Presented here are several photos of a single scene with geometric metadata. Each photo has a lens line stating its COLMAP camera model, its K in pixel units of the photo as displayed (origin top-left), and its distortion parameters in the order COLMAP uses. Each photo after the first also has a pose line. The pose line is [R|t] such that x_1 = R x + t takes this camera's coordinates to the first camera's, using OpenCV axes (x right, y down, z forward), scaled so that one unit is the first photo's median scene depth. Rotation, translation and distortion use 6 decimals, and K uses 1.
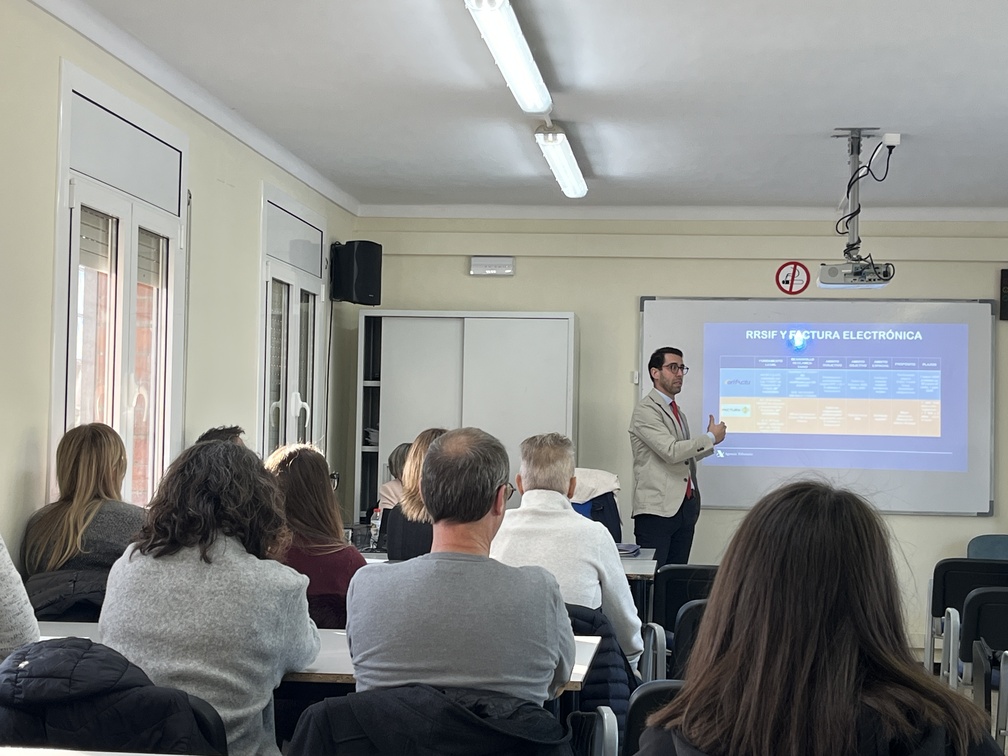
lens RADIAL K [[1608.2, 0, 531.0], [0, 1608.2, 374.5], [0, 0, 1]] dist [0.075173, 0.000000]
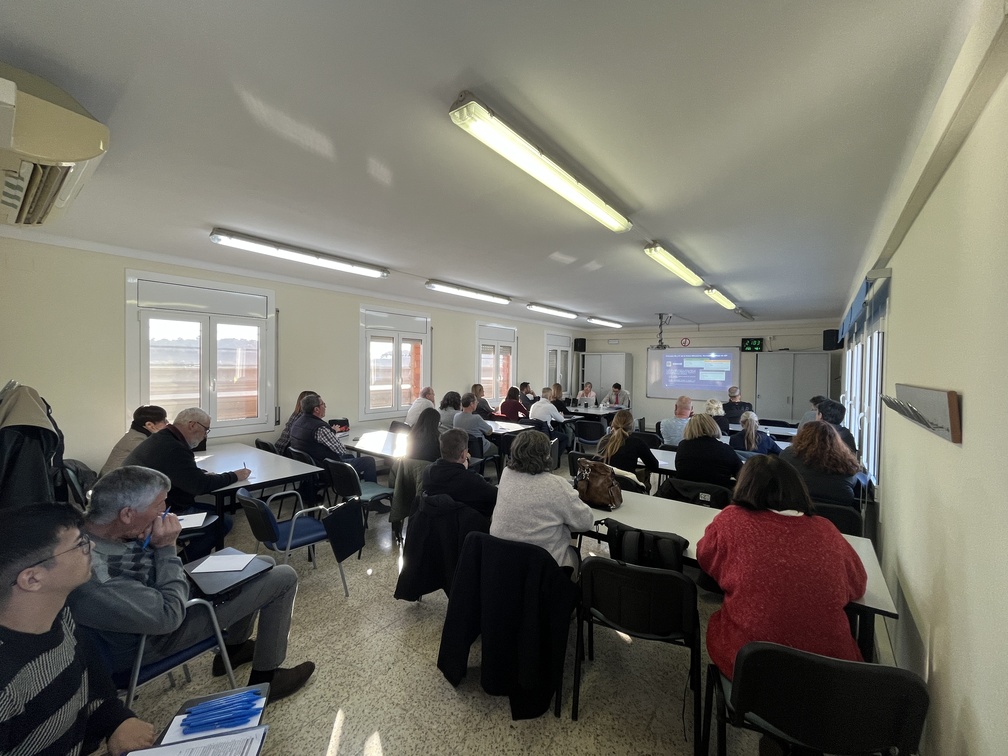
lens RADIAL K [[406.8, 0, 508.2], [0, 406.8, 375.4], [0, 0, 1]] dist [-0.000413, 0.000158]
pose [[0.844960, 0.008053, -0.534769, 0.447199], [0.023377, 0.998375, 0.051970, -0.054012], [0.534318, -0.056413, 0.843399, -0.134788]]
